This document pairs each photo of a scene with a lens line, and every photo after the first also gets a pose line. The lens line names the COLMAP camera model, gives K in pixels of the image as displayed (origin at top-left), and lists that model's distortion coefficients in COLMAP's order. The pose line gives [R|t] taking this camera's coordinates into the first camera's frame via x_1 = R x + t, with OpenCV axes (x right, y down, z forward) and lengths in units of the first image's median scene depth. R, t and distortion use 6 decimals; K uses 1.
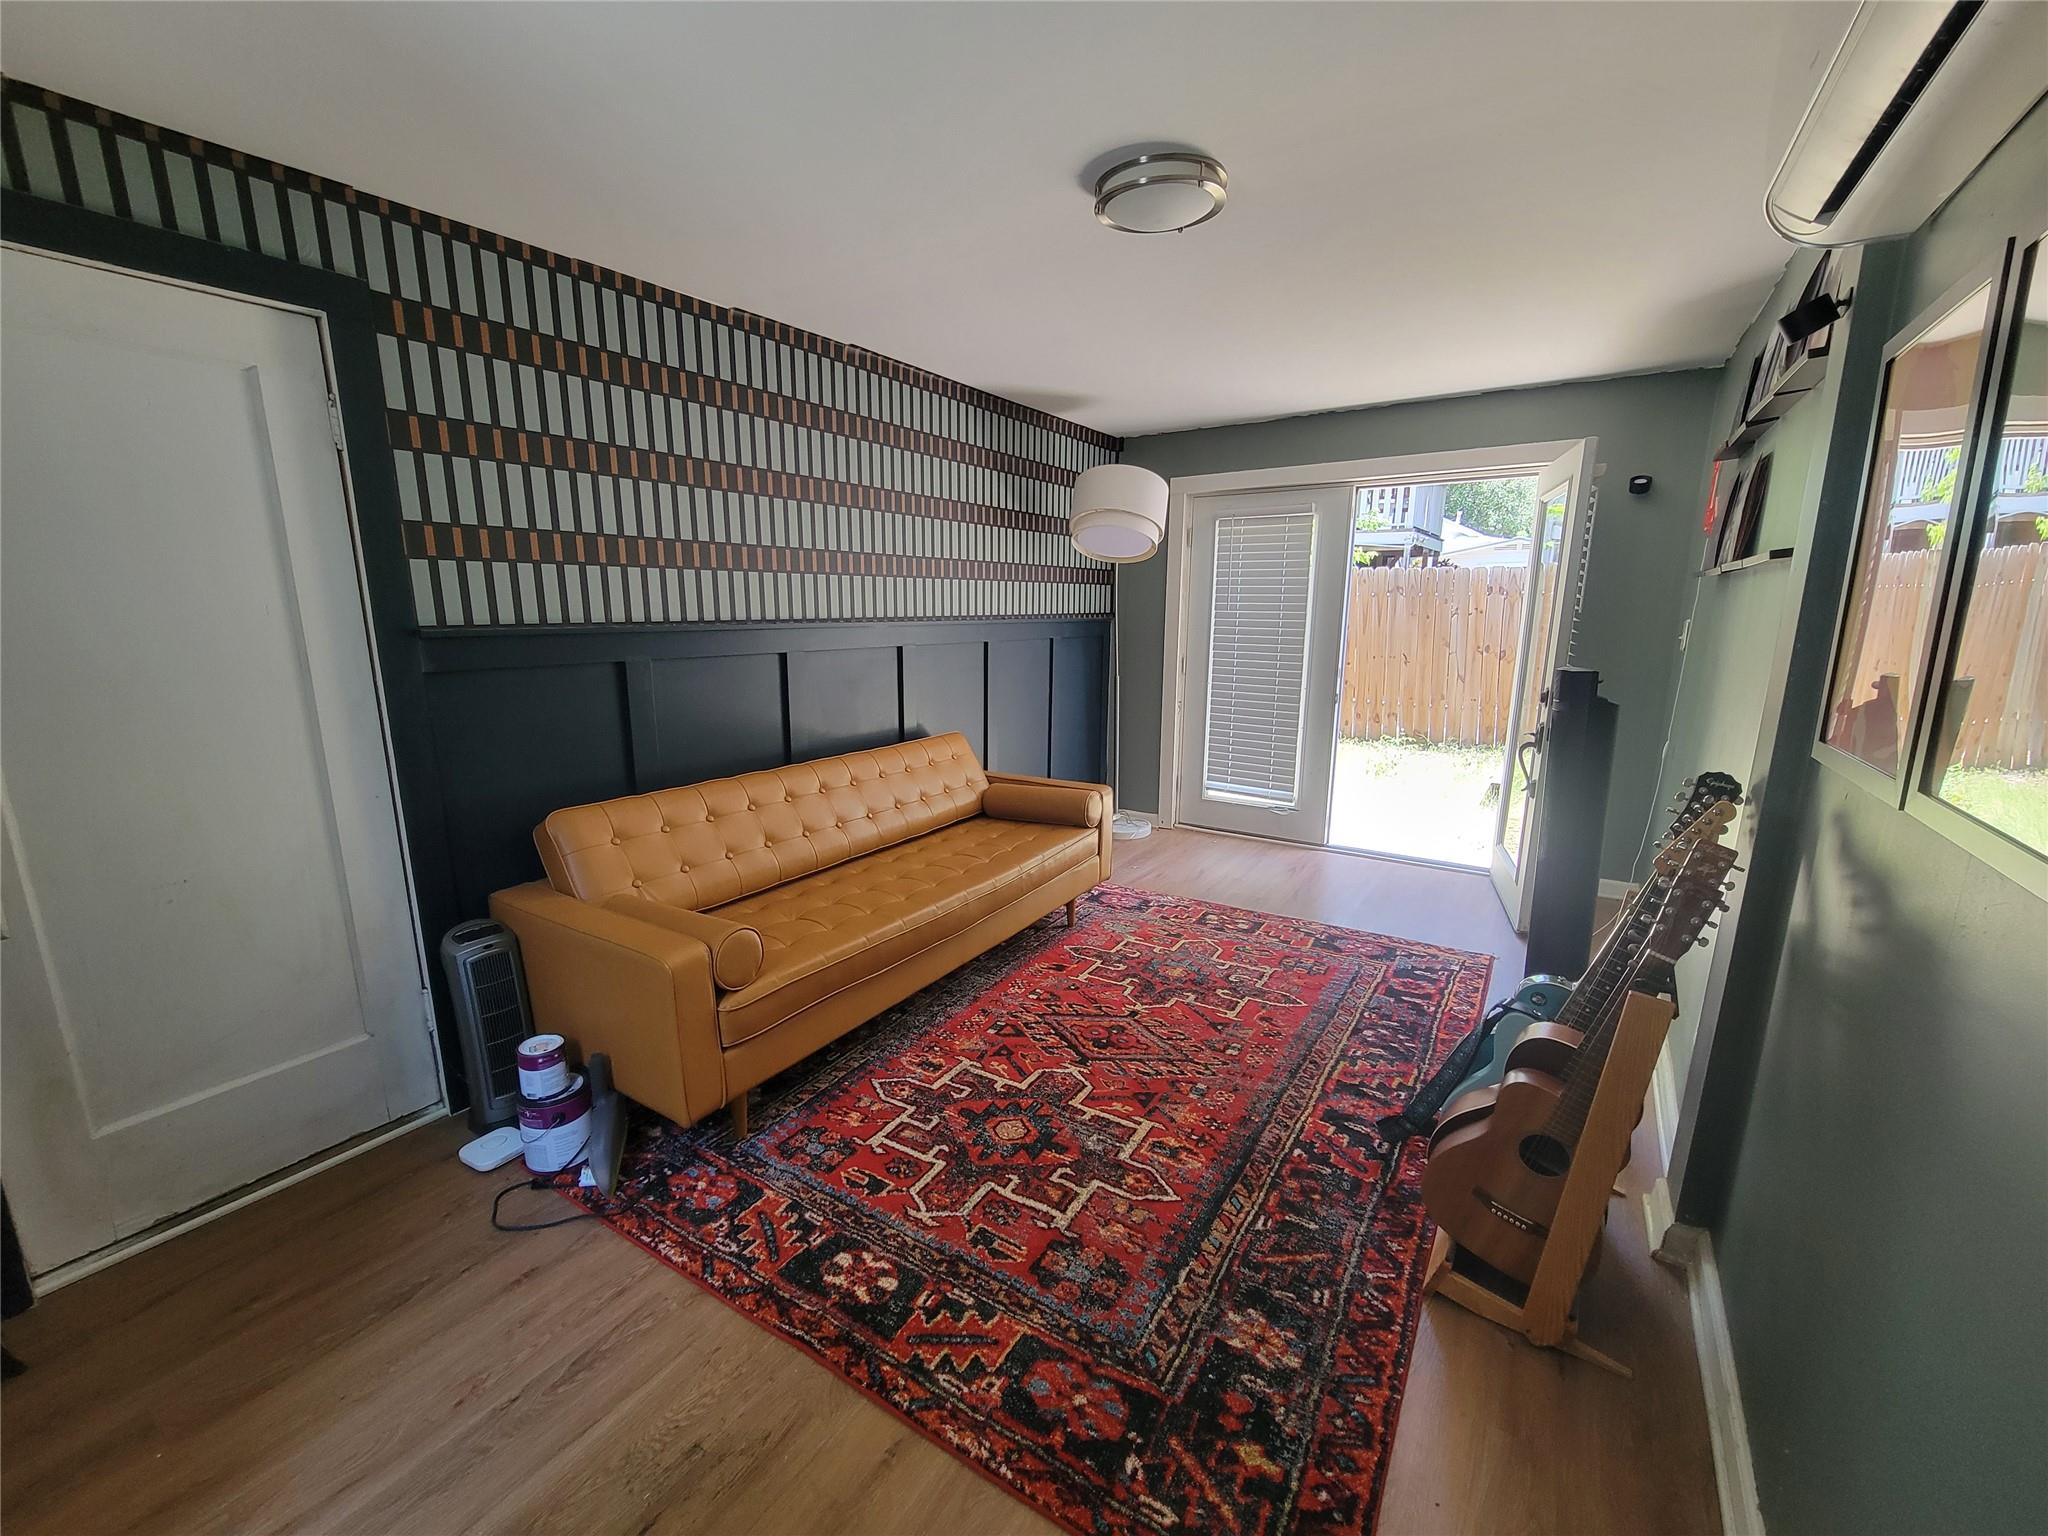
lens RADIAL K [[836.6, 0, 1015.5], [0, 836.6, 775.1], [0, 0, 1]] dist [0.000307, -0.001781]
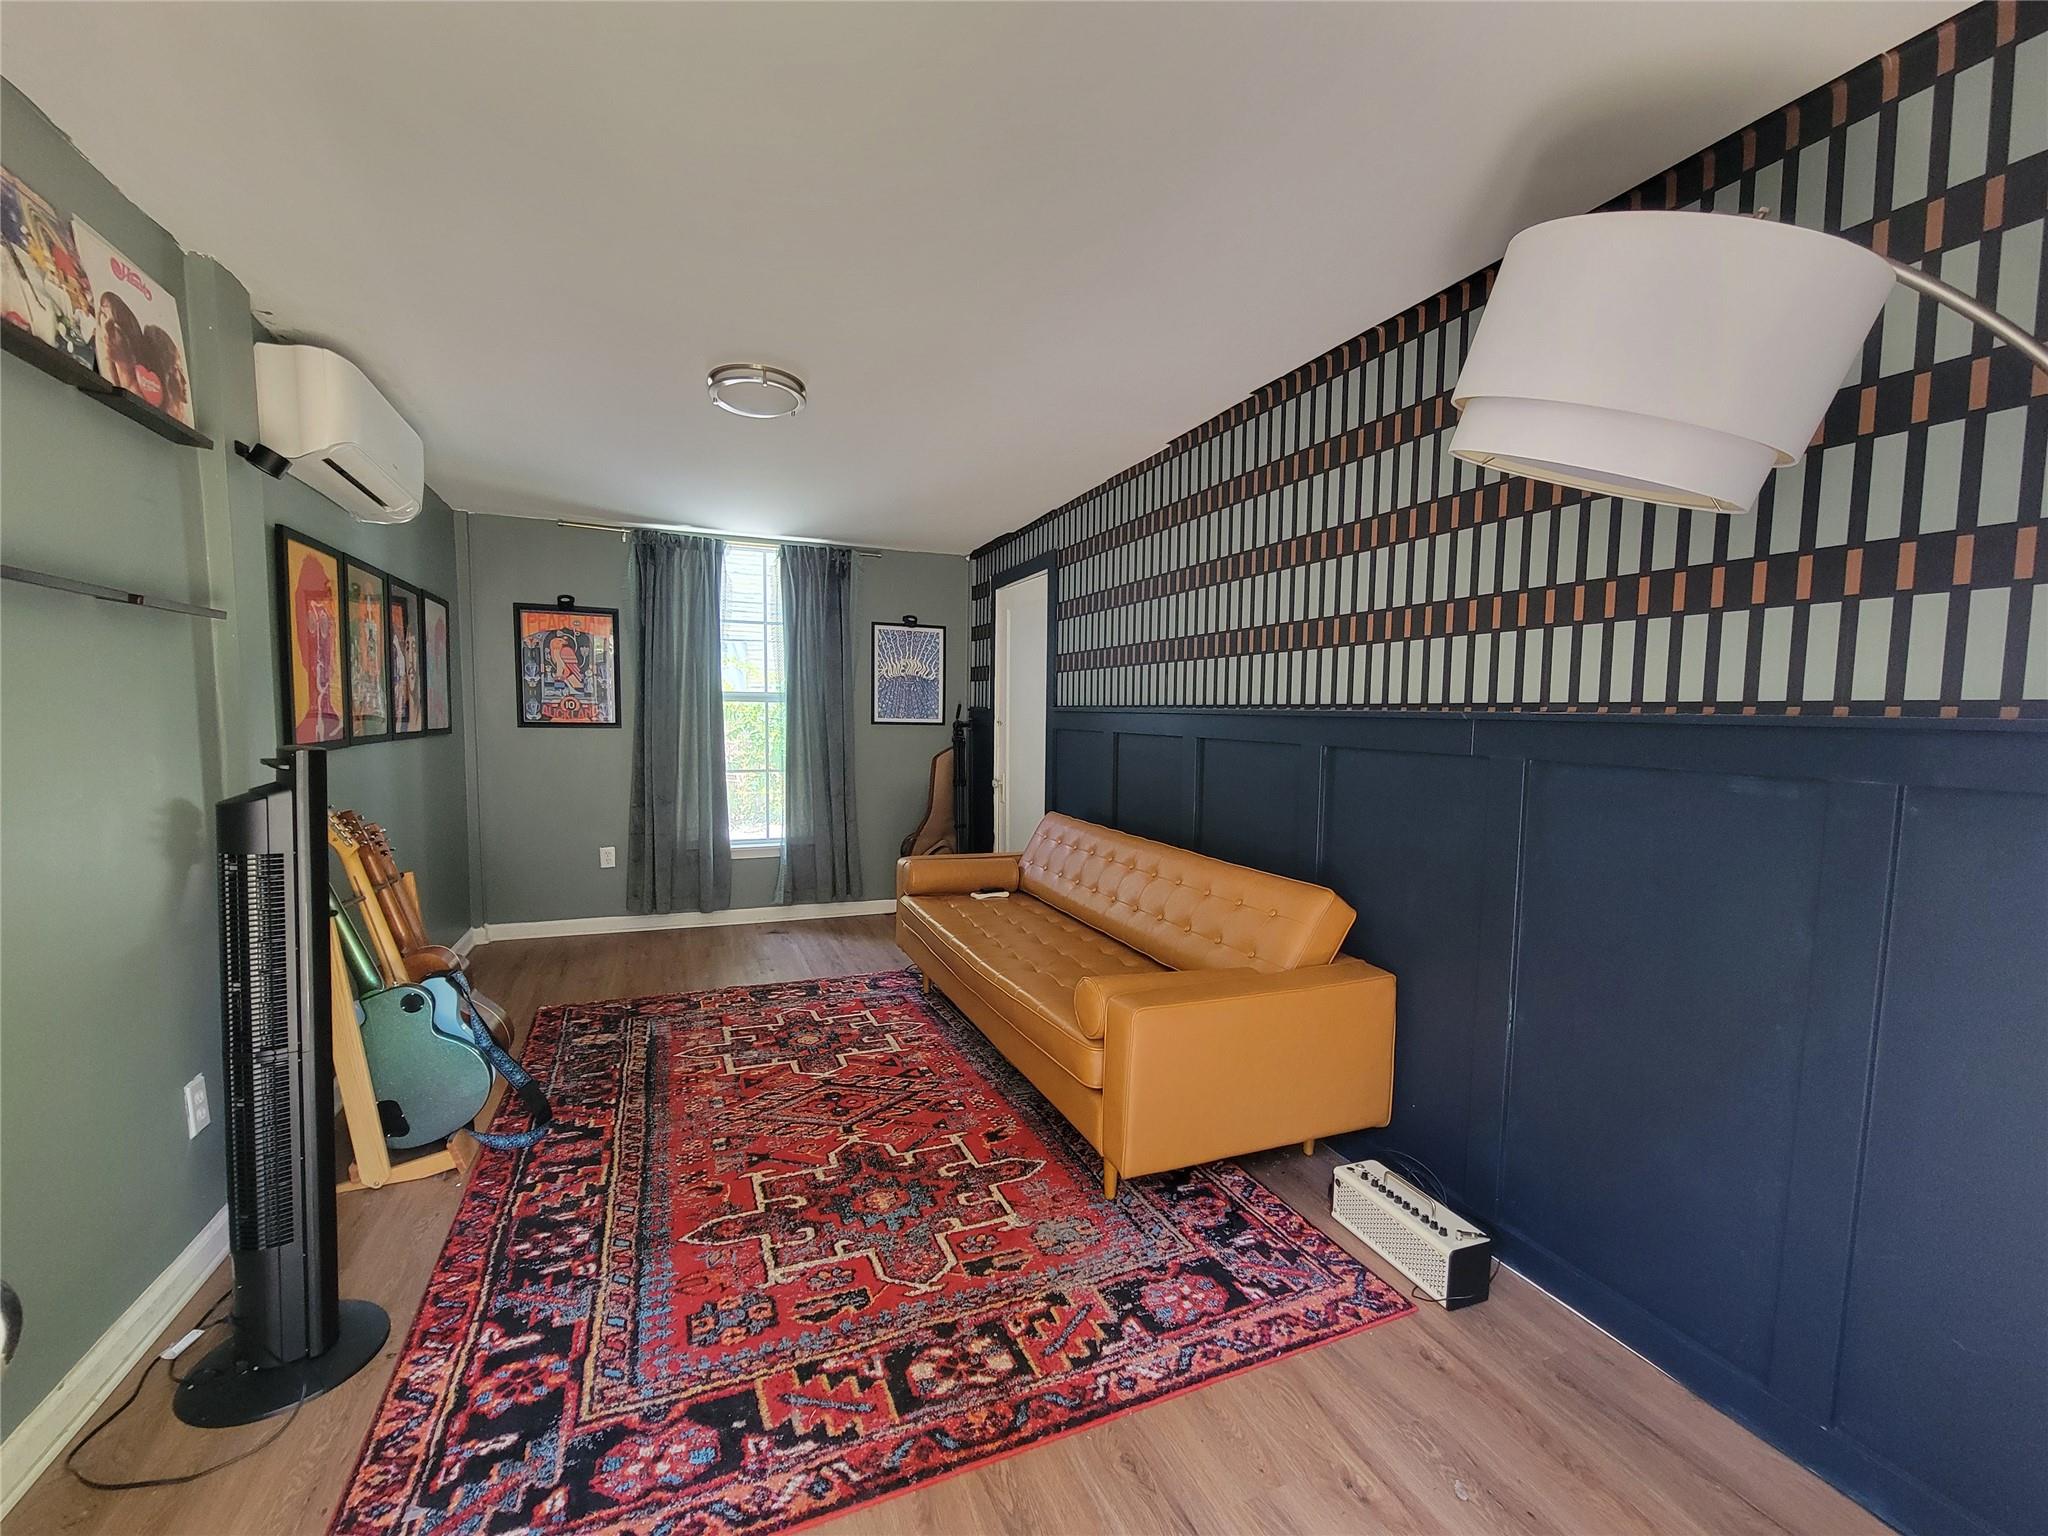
lens RADIAL K [[836.6, 0, 1013.3], [0, 836.6, 767.7], [0, 0, 1]] dist [0.000307, -0.001781]
pose [[-0.561904, 0.046439, -0.825898, 0.897179], [-0.180828, 0.967379, 0.177421, -0.327163], [0.807196, 0.249040, -0.535177, 1.798150]]
